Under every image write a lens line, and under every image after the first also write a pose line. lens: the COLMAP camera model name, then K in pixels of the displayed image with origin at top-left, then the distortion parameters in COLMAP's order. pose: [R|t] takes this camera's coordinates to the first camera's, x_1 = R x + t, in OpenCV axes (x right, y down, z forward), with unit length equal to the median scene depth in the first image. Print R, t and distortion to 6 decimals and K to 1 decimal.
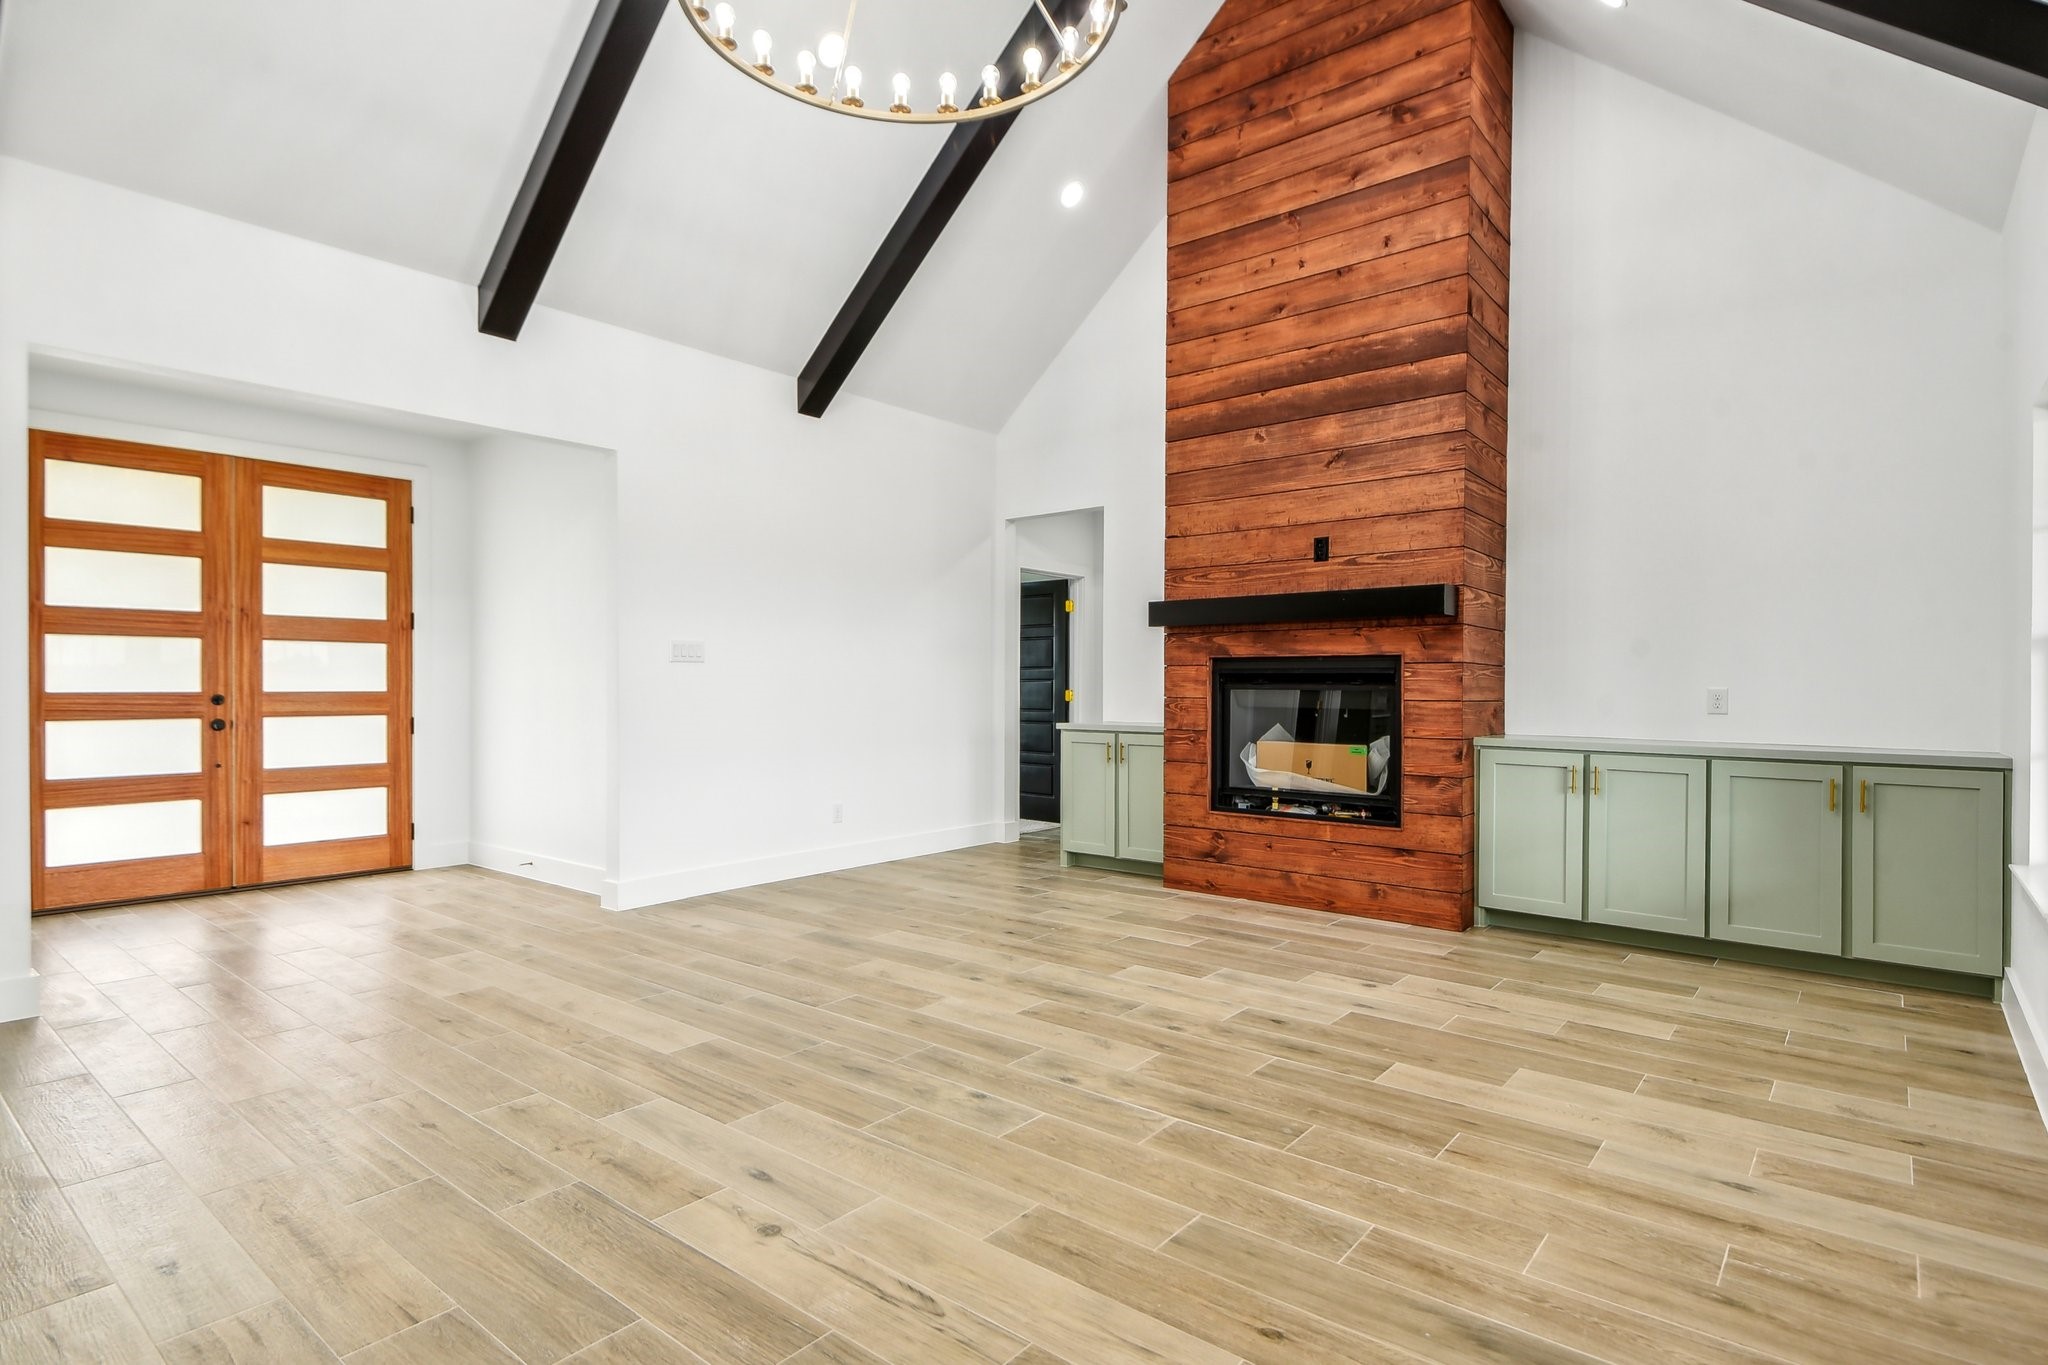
lens RADIAL K [[1041.5, 0, 996.5], [0, 1041.5, 695.1], [0, 0, 1]] dist [0.032187, -0.024955]
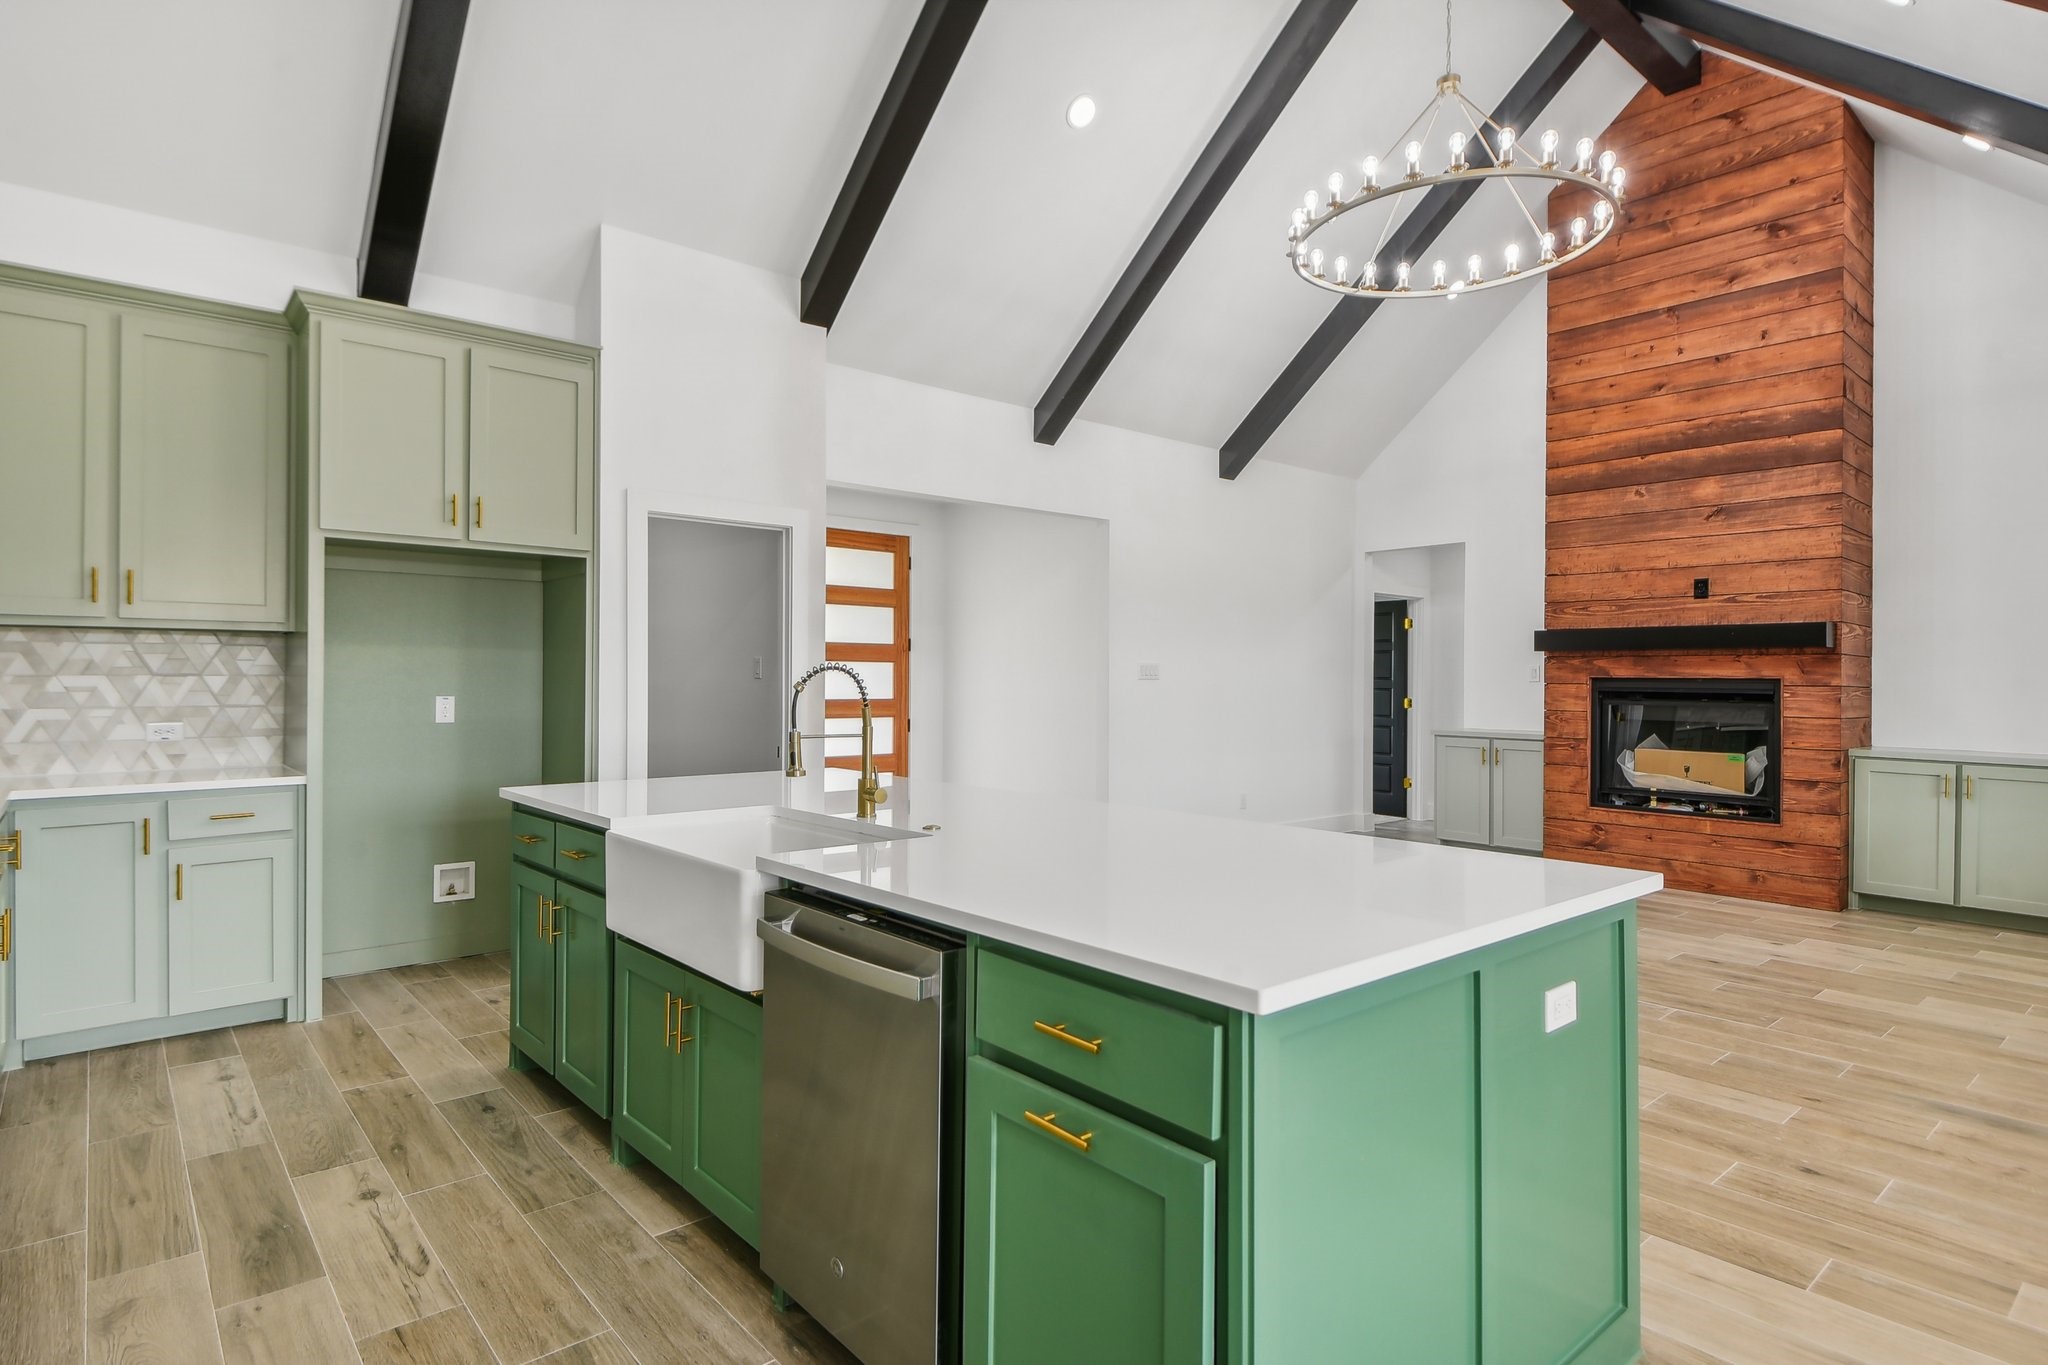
lens RADIAL K [[1075.7, 0, 1011.5], [0, 1075.7, 674.0], [0, 0, 1]] dist [0.031902, -0.023043]
pose [[0.986921, 0.003646, -0.161165, -0.246622], [-0.006056, 0.999877, -0.014464, -0.018247], [0.161092, 0.015251, 0.986822, -0.322671]]
